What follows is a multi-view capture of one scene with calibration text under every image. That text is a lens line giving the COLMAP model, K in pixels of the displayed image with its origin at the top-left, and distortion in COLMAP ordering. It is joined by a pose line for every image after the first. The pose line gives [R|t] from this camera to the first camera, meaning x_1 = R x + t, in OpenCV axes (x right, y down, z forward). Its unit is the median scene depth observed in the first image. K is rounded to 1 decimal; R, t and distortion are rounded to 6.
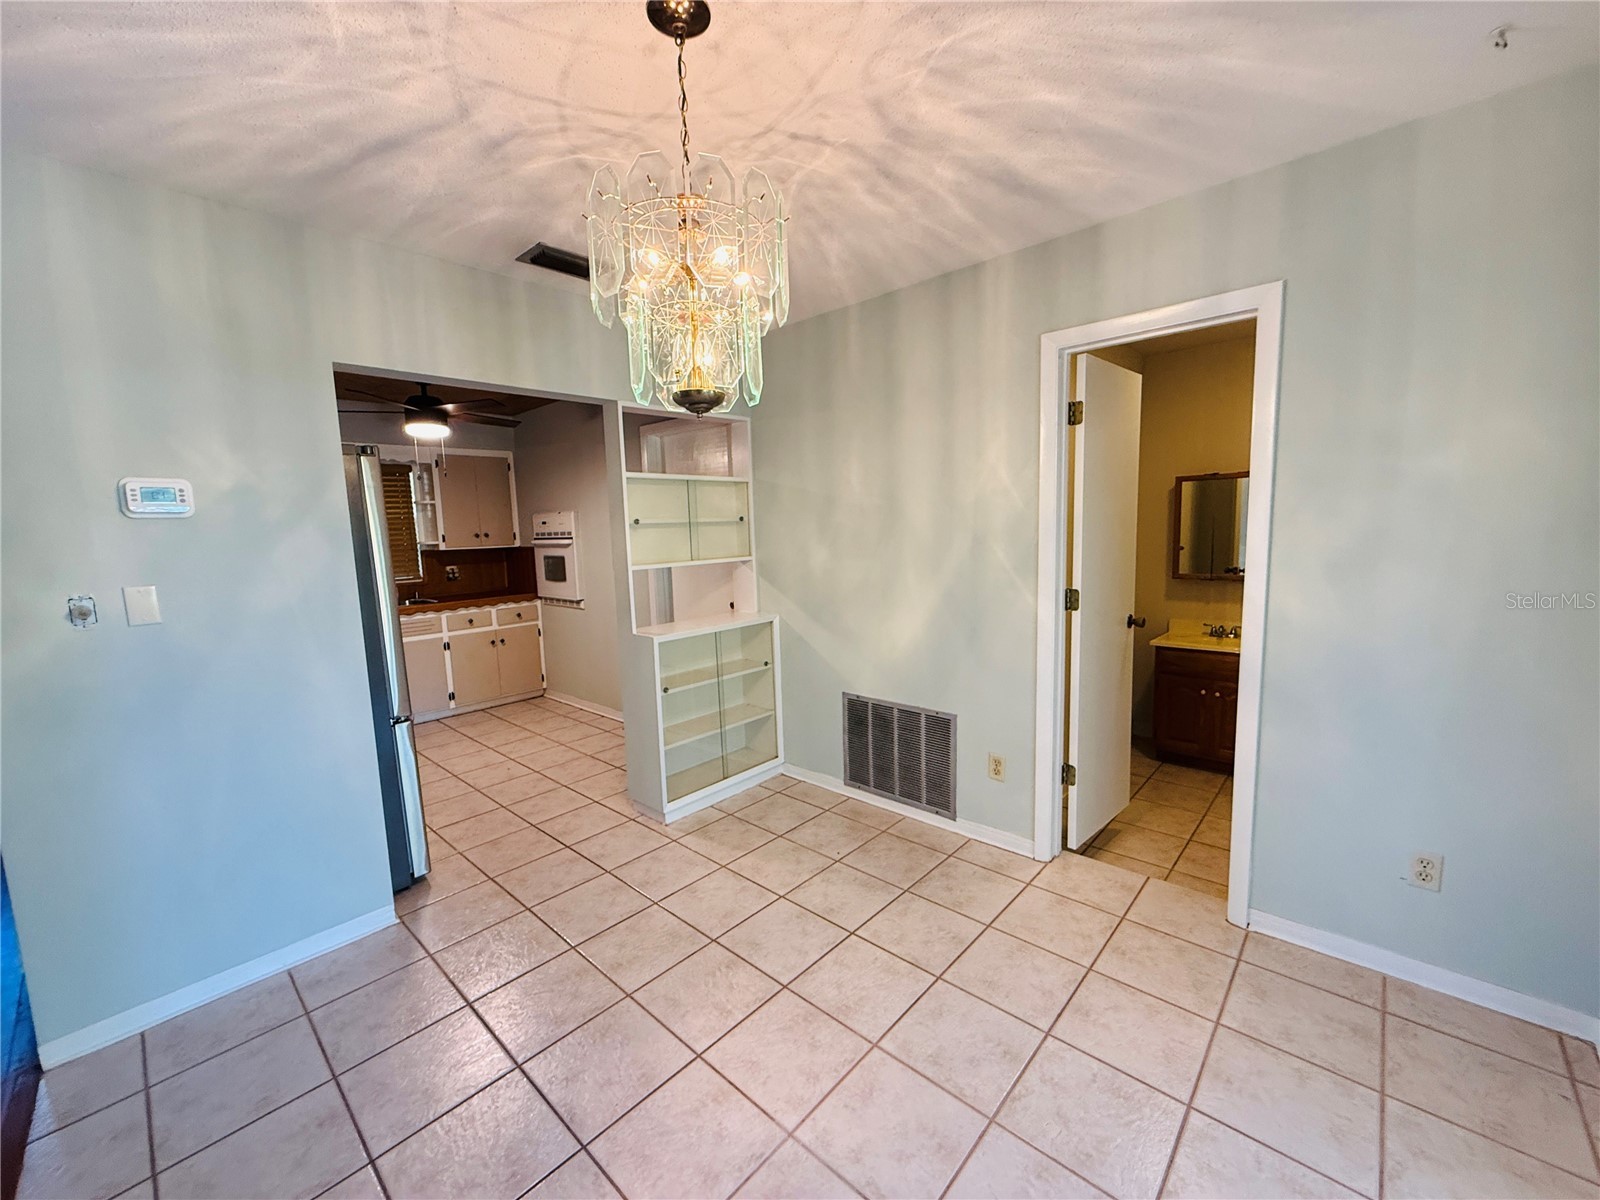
lens RADIAL K [[641.5, 0, 798.3], [0, 641.5, 602.2], [0, 0, 1]] dist [-0.002102, 0.000726]
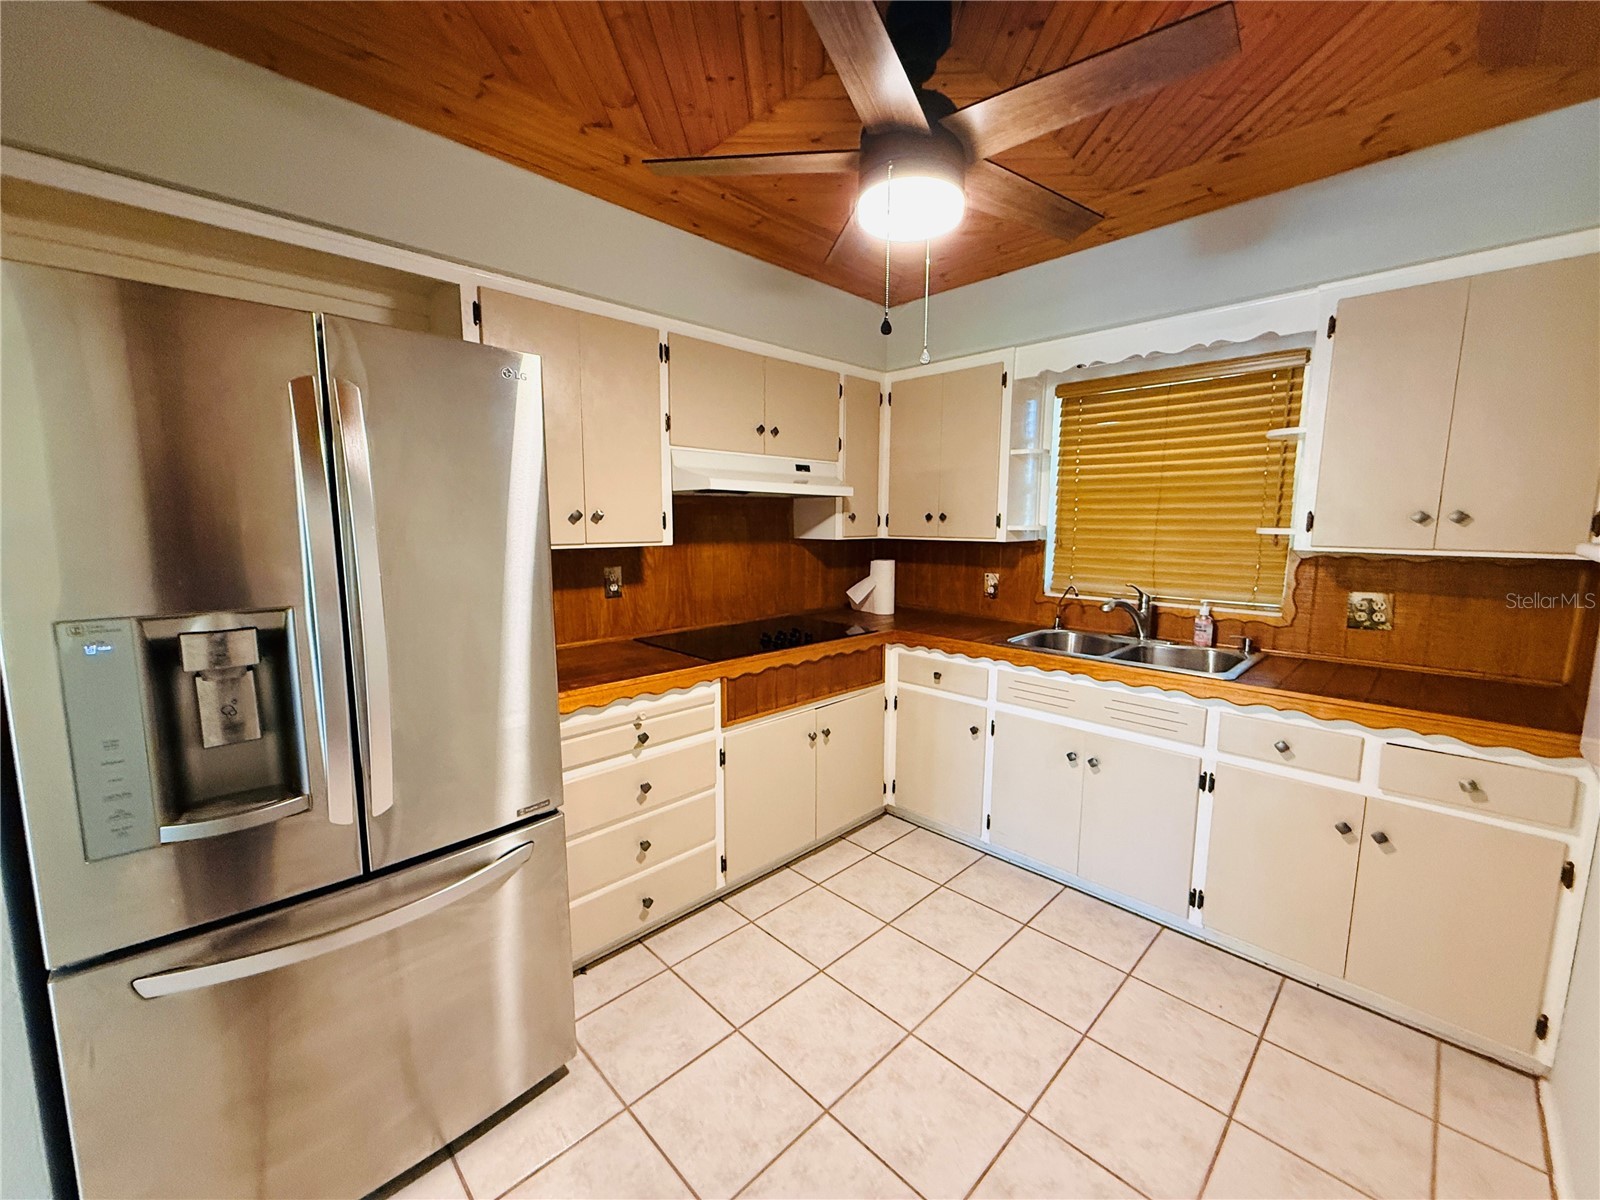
lens RADIAL K [[641.5, 0, 792.3], [0, 641.5, 600.0], [0, 0, 1]] dist [-0.002102, 0.000726]
pose [[-0.060376, 0.156185, -0.985881, -0.145654], [-0.120079, 0.979373, 0.162508, -0.082440], [0.990927, 0.128195, -0.040376, 0.745400]]
